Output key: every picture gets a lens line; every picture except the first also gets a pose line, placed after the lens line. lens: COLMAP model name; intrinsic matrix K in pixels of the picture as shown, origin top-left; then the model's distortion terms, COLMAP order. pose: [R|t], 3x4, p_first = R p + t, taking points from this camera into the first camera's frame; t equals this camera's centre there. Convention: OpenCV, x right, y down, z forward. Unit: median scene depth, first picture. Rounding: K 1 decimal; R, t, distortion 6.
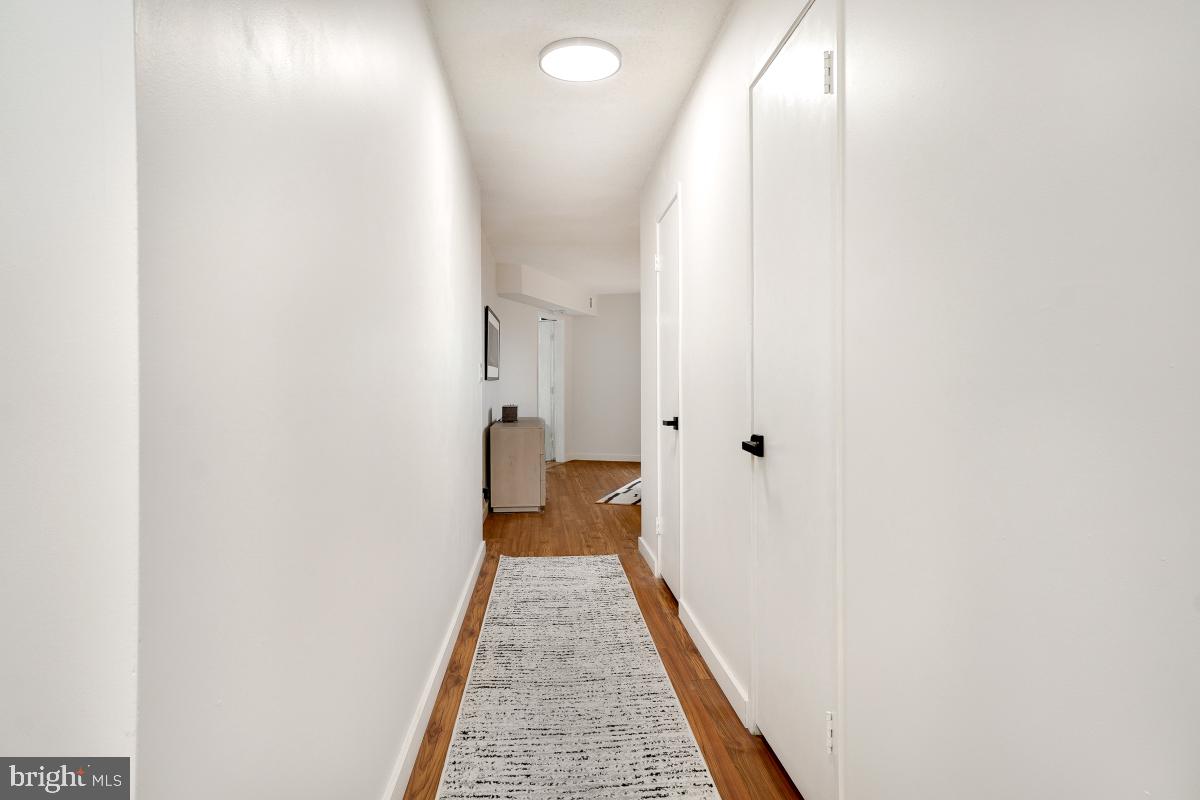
lens RADIAL K [[601.6, 0, 600.0], [0, 601.6, 405.1], [0, 0, 1]] dist [-0.024361, 0.000254]
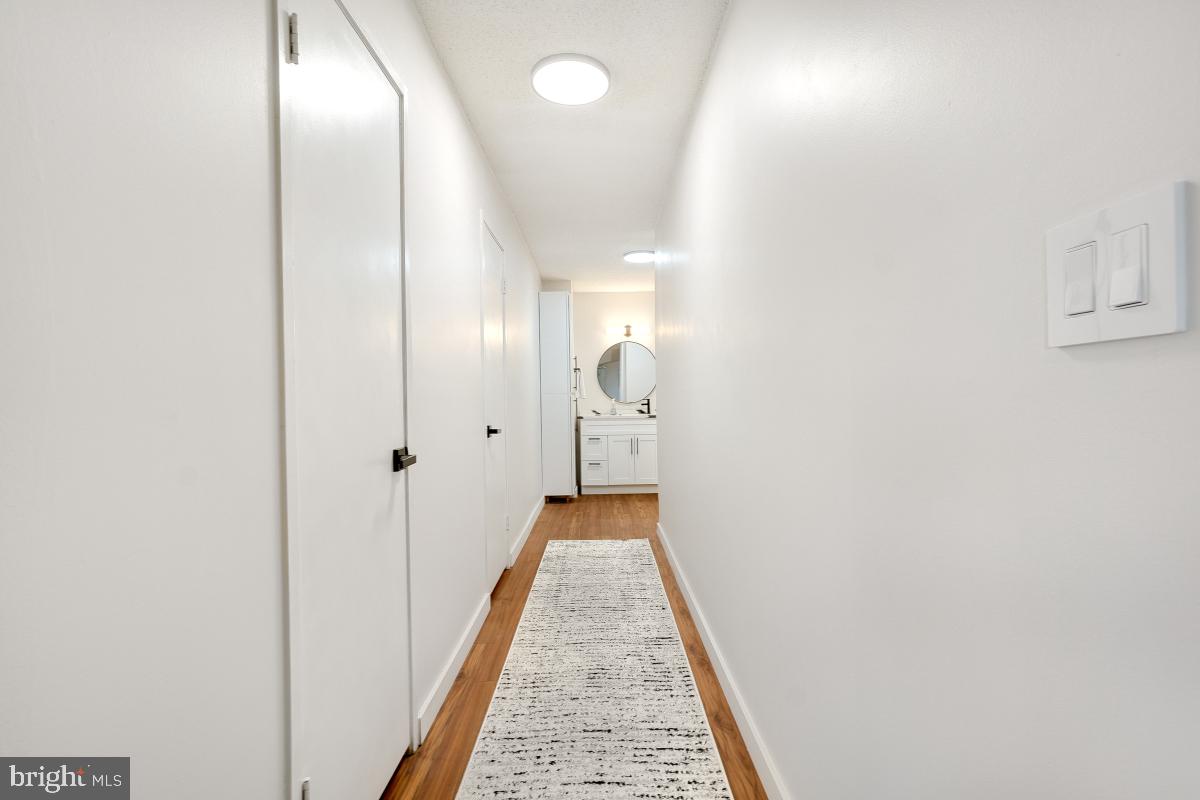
lens RADIAL K [[601.6, 0, 600.0], [0, 601.6, 405.1], [0, 0, 1]] dist [-0.024361, 0.000254]
pose [[-0.995968, 0.018601, 0.087763, -0.180815], [0.022093, 0.998995, 0.038993, -0.058911], [-0.086950, 0.040775, -0.995378, 2.271329]]
